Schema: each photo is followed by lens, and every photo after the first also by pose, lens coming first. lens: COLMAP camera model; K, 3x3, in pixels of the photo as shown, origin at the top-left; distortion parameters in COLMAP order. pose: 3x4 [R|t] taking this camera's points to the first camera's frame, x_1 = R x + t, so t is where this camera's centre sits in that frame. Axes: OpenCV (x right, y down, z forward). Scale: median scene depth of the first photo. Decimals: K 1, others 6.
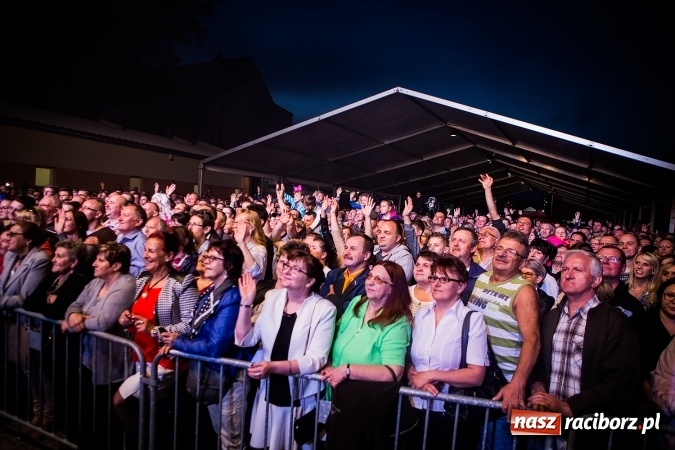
lens RADIAL K [[466.5, 0, 337.5], [0, 466.5, 225.0], [0, 0, 1]] dist [-0.107043, 0.080601]
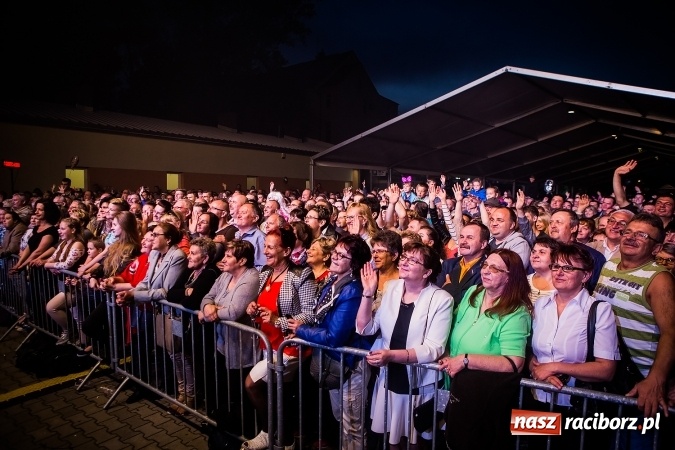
lens RADIAL K [[466.5, 0, 337.5], [0, 466.5, 225.0], [0, 0, 1]] dist [-0.107043, 0.080601]
pose [[0.971607, -0.036922, -0.233702, -0.003613], [0.041571, 0.999023, 0.014997, -0.003217], [0.232920, -0.024287, 0.972193, -0.019920]]
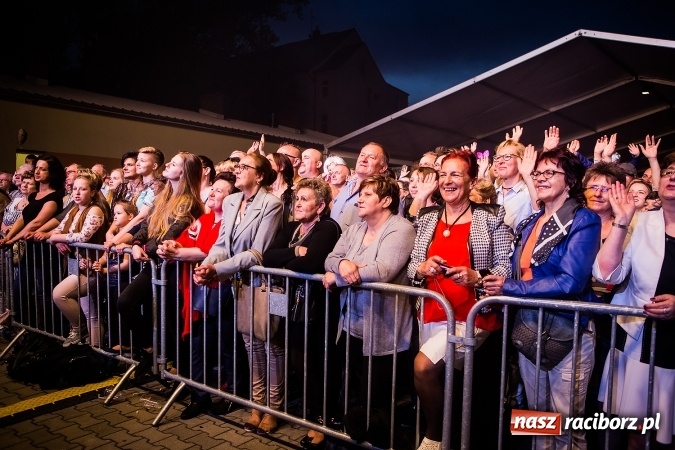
lens RADIAL K [[563.6, 0, 337.5], [0, 563.6, 225.0], [0, 0, 1]] dist [-0.049967, 0.013042]
pose [[0.976660, -0.034463, -0.212009, -0.400660], [0.031523, 0.999355, -0.017230, 0.155889], [0.212466, 0.010144, 0.977116, 0.039700]]
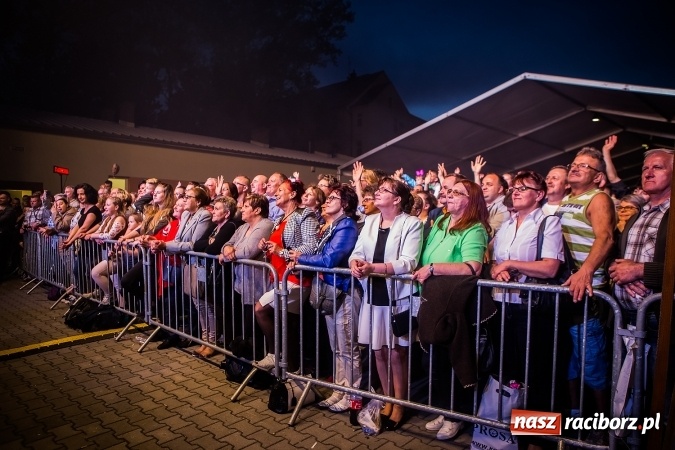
lens RADIAL K [[466.5, 0, 337.5], [0, 466.5, 225.0], [0, 0, 1]] dist [-0.107043, 0.080601]
pose [[0.952792, -0.047211, -0.299932, 0.129876], [0.038921, 0.998679, -0.033556, 0.199826], [0.301120, 0.020298, 0.953370, -0.185768]]
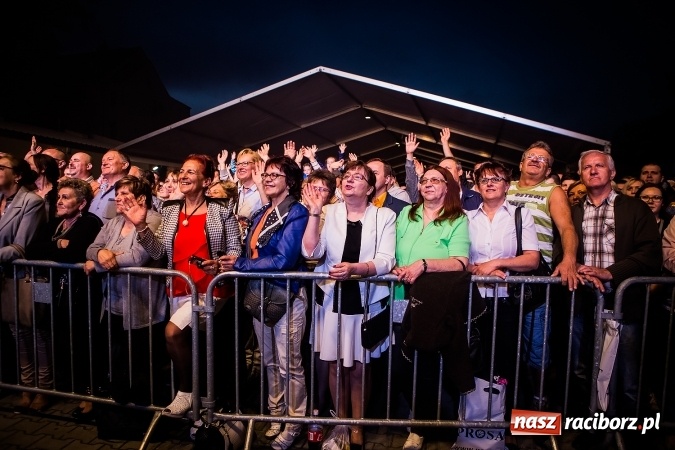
lens RADIAL K [[466.5, 0, 337.5], [0, 466.5, 225.0], [0, 0, 1]] dist [-0.107043, 0.080601]
pose [[0.975967, -0.061981, 0.208919, -0.323239], [0.059756, 0.998069, 0.016950, 0.164604], [-0.209567, -0.004059, 0.977786, 0.007257]]
